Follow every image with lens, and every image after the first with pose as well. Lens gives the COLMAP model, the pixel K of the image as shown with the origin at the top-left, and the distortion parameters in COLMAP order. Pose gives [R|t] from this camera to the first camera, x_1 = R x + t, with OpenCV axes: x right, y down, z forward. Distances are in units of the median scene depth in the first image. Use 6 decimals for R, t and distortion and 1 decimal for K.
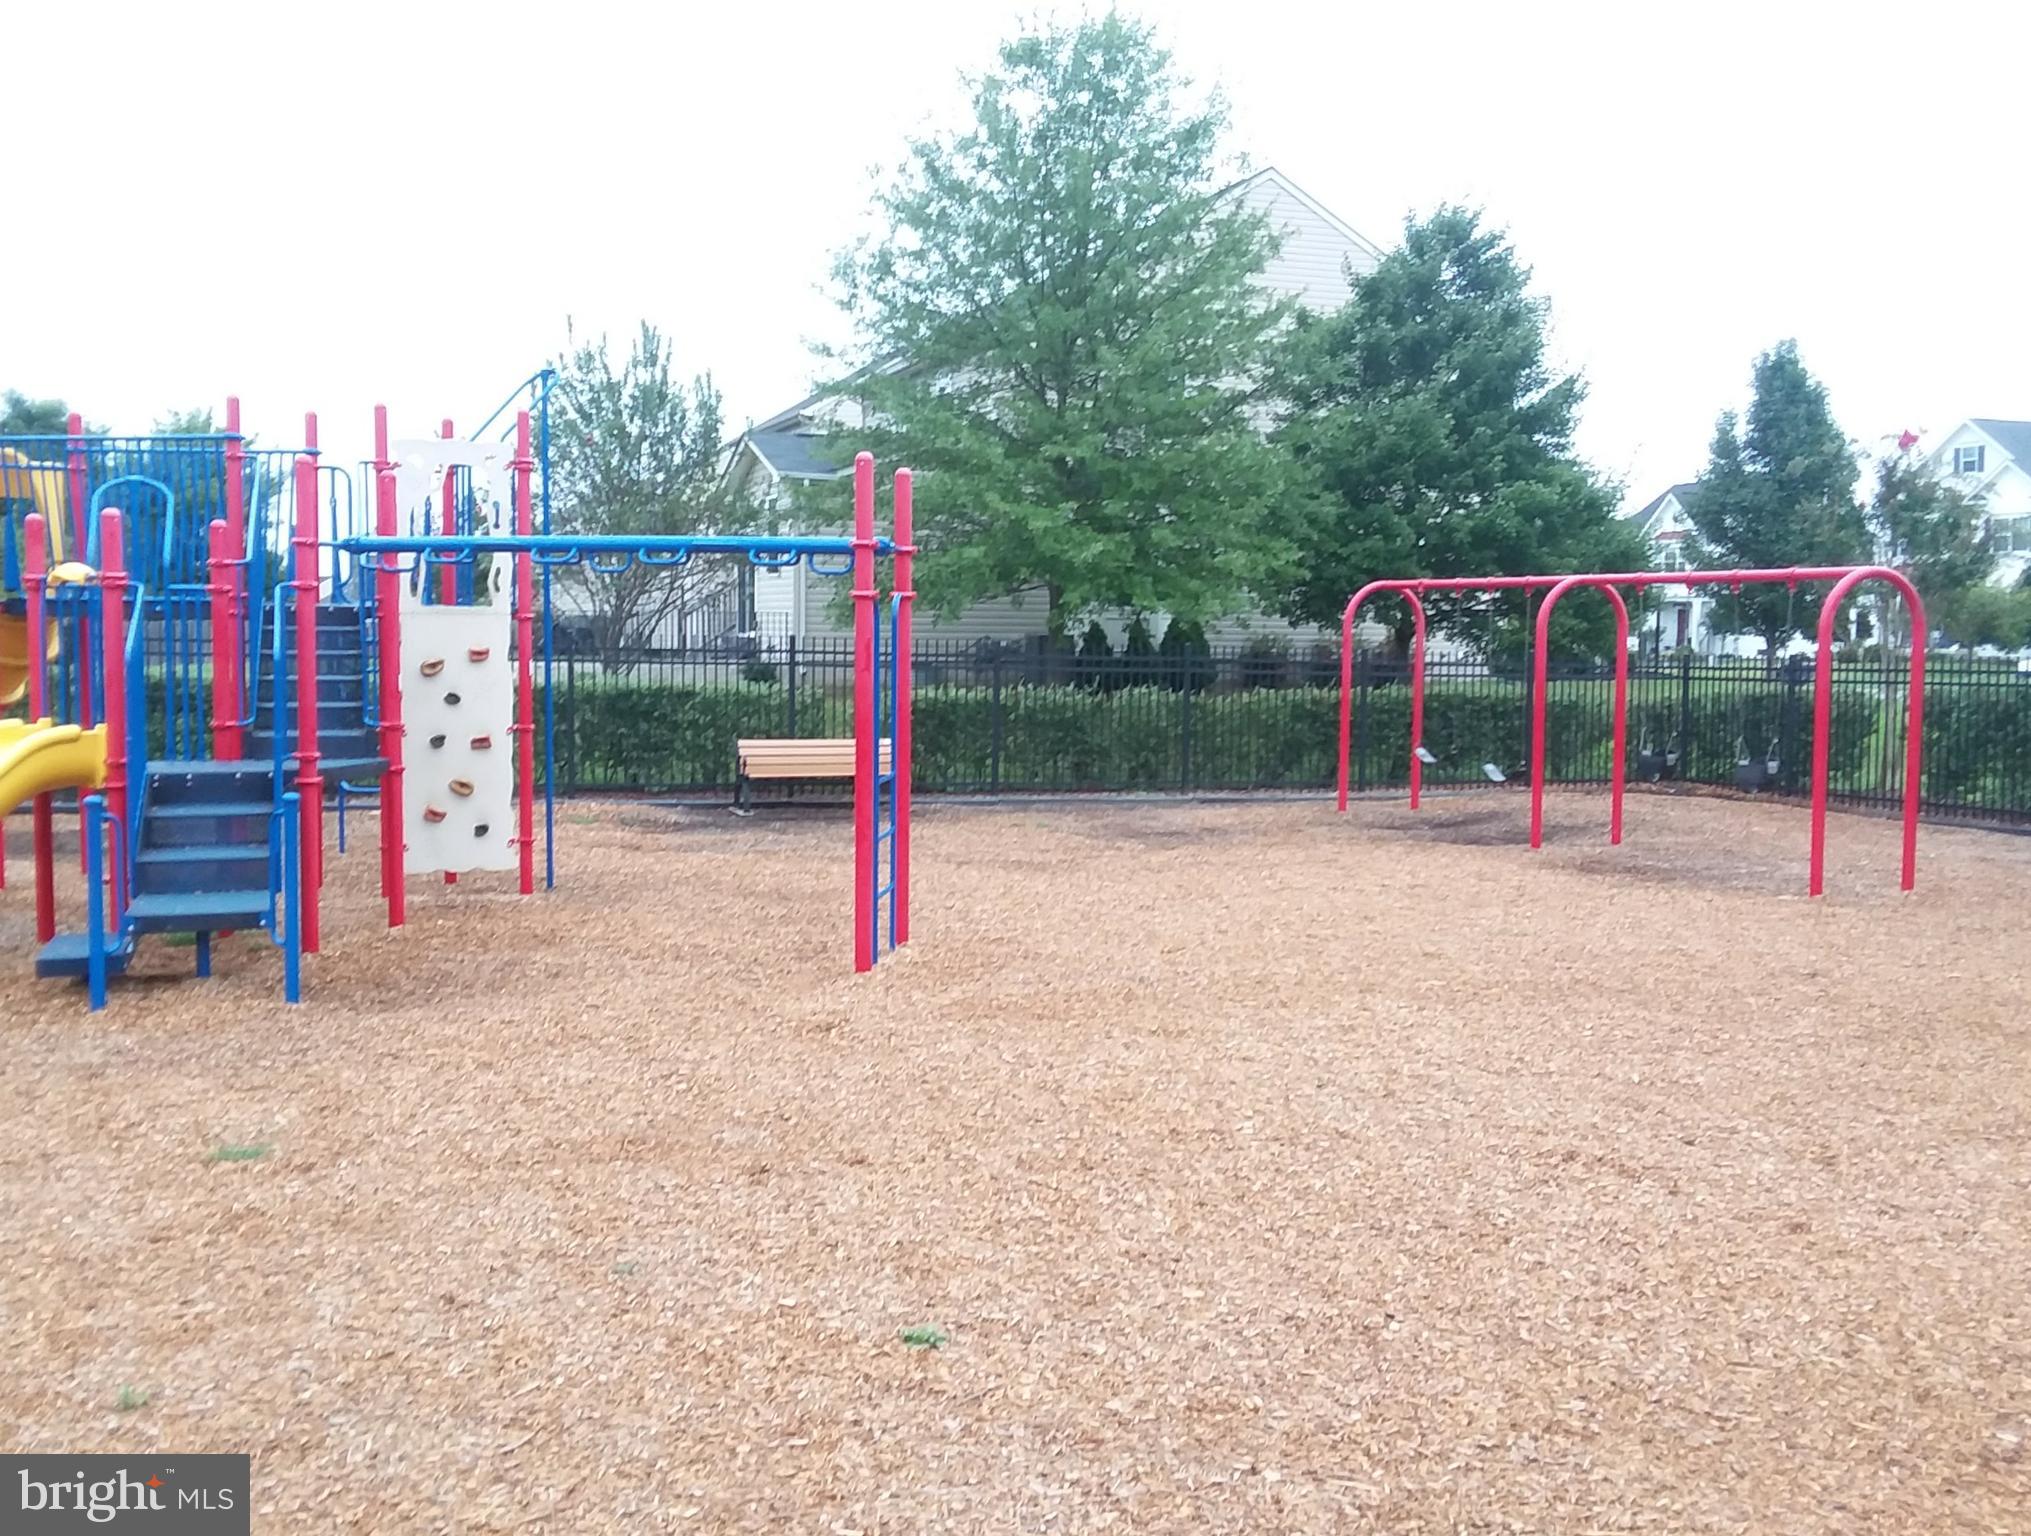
lens RADIAL K [[1742.2, 0, 1014.6], [0, 1742.2, 748.1], [0, 0, 1]] dist [0.031189, 0.006710]
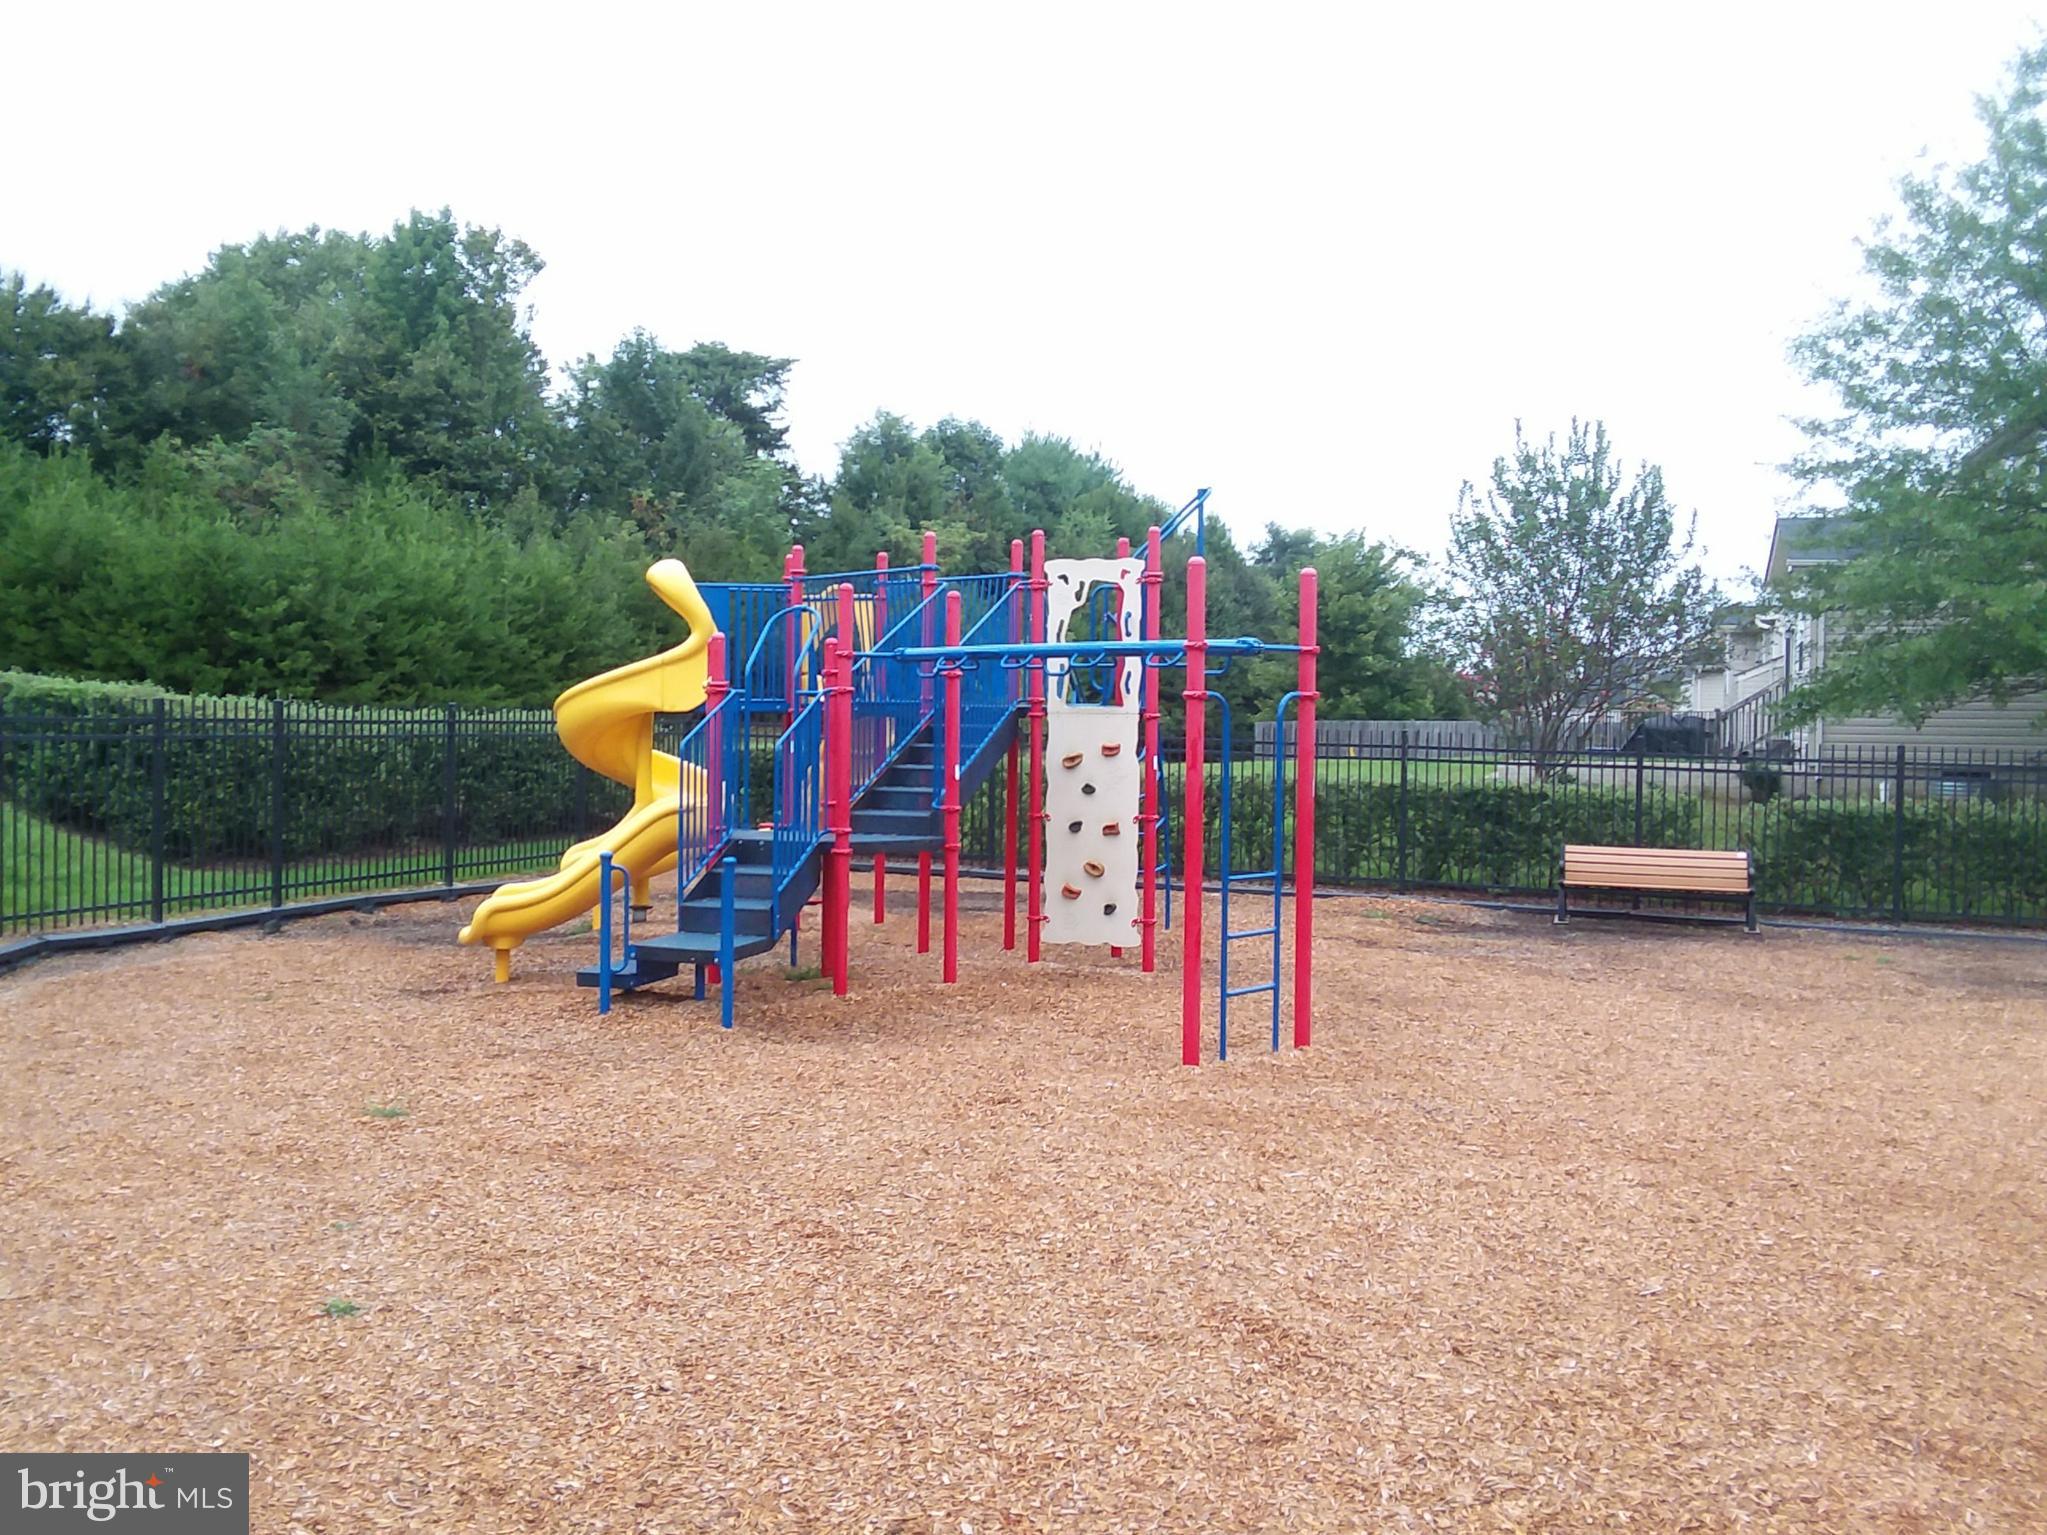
lens RADIAL K [[1735.2, 0, 1022.0], [0, 1735.2, 782.1], [0, 0, 1]] dist [0.008049, 0.015897]
pose [[0.797115, 0.025711, -0.603280, 0.309896], [-0.048740, 0.998573, -0.021841, -0.006506], [0.601857, 0.046814, 0.797230, 0.092033]]
